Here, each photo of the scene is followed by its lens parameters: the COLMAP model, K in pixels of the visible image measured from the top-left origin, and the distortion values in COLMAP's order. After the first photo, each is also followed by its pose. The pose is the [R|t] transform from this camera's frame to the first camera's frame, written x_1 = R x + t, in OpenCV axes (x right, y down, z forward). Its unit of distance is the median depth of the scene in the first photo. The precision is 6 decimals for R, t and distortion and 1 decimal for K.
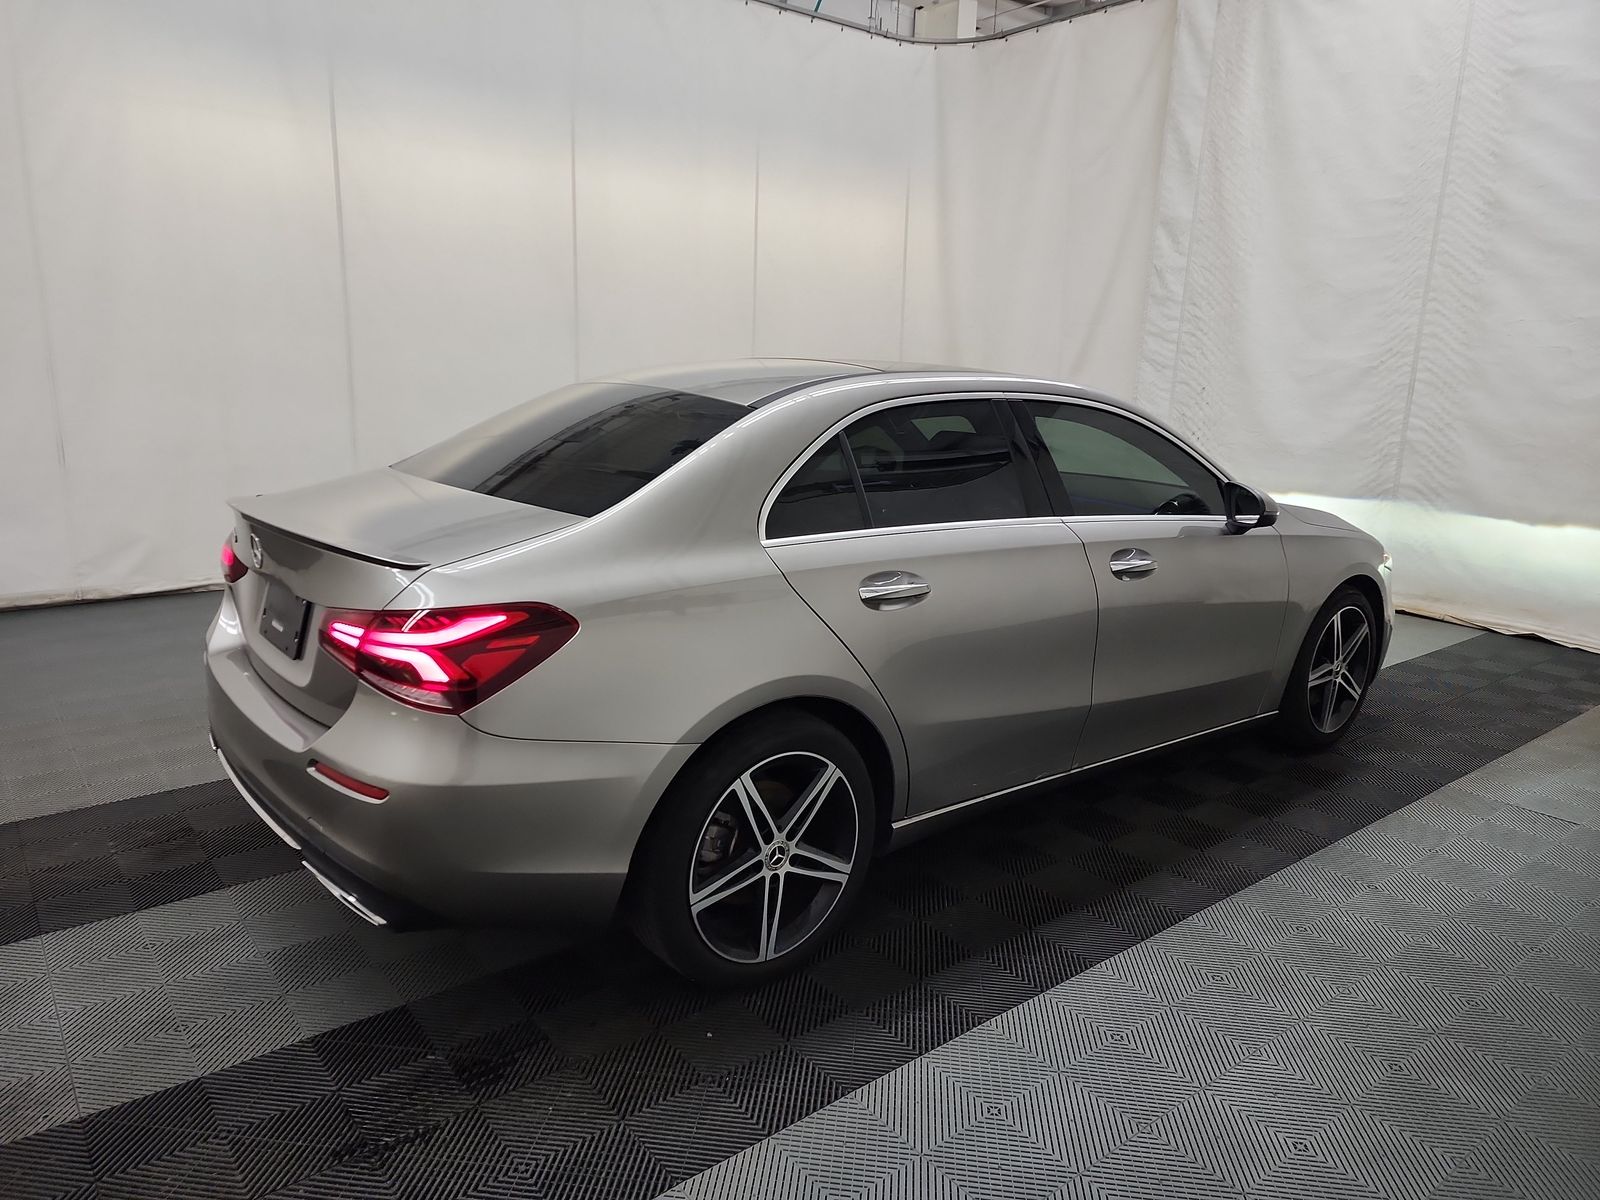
lens RADIAL K [[1053.7, 0, 799.7], [0, 1053.7, 598.4], [0, 0, 1]] dist [0.049217, -0.039838]
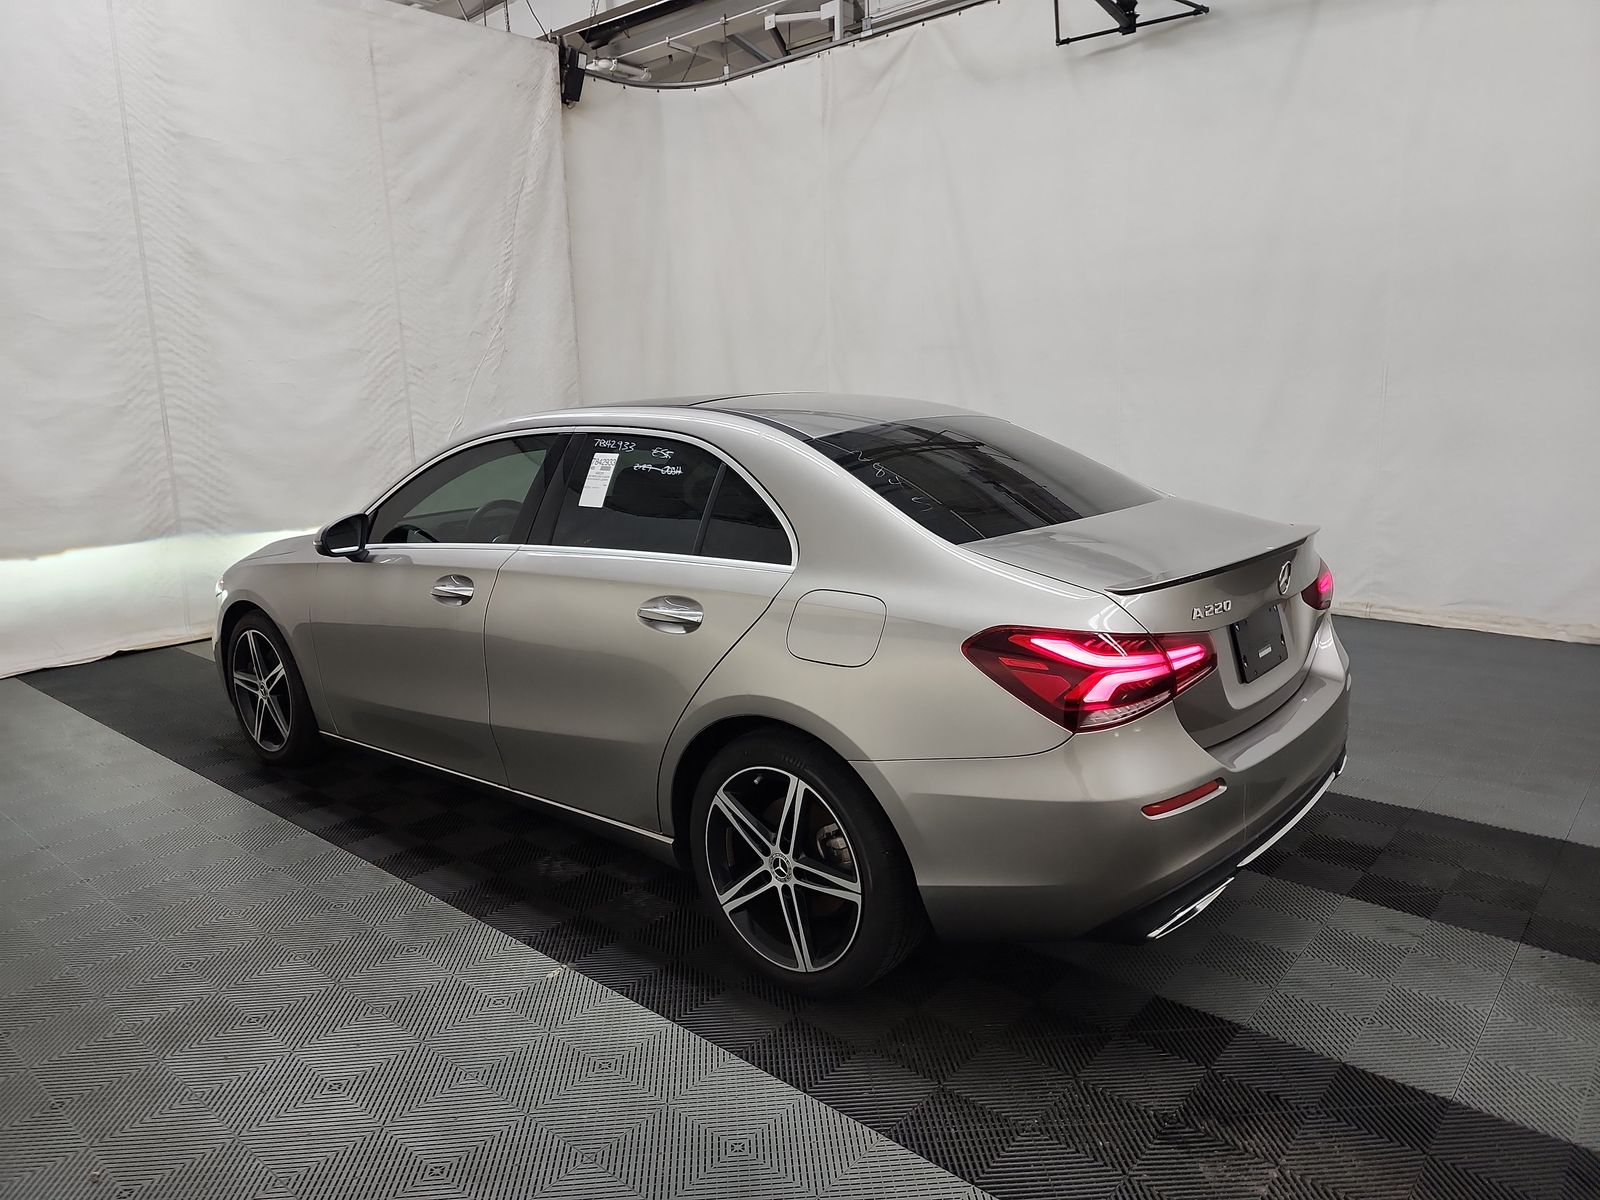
lens RADIAL K [[1053.7, 0, 801.1], [0, 1053.7, 610.3], [0, 0, 1]] dist [0.049217, -0.039838]
pose [[-0.175943, -0.221082, 0.959253, -0.552932], [0.230234, 0.938186, 0.258455, -0.155804], [-0.957098, 0.266326, -0.114167, 0.587154]]
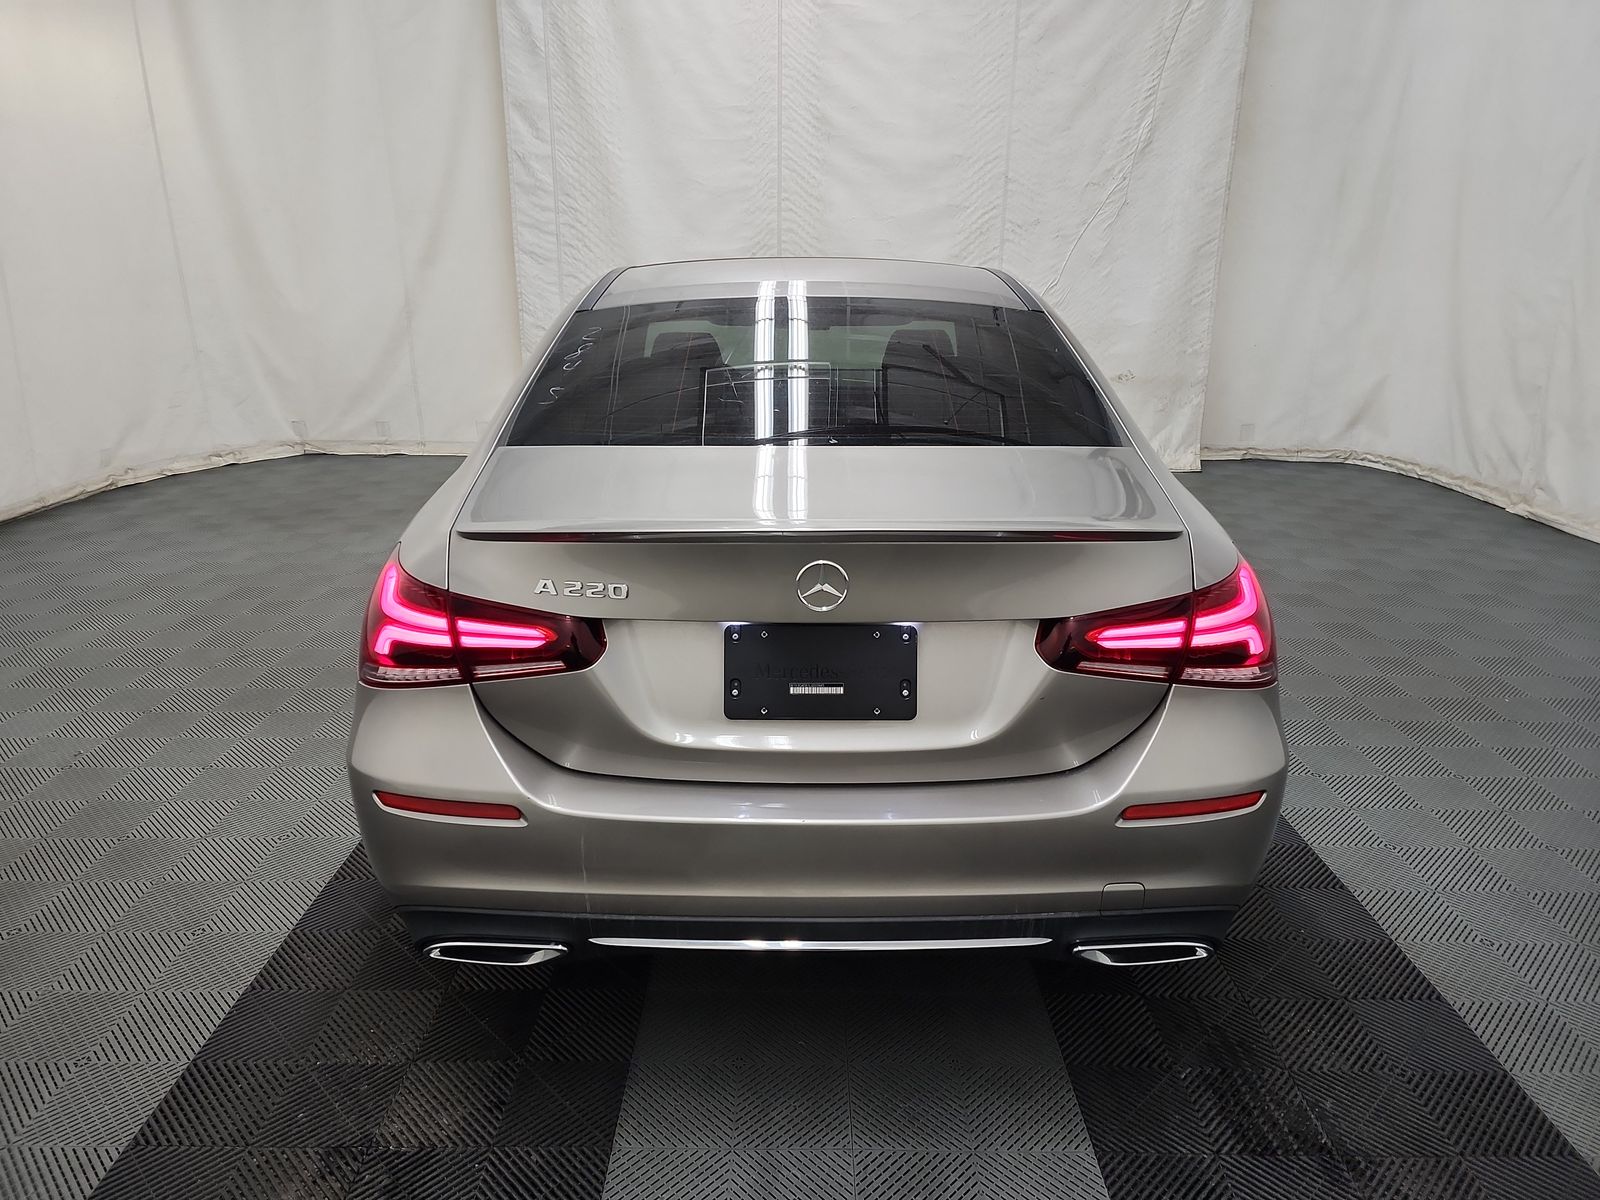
lens RADIAL K [[1053.7, 0, 800.0], [0, 1053.7, 613.6], [0, 0, 1]] dist [0.049217, -0.039838]
pose [[0.632941, -0.268199, 0.726261, -0.380070], [0.180712, 0.963346, 0.198259, -0.063550], [-0.752814, 0.005758, 0.658208, 0.203062]]
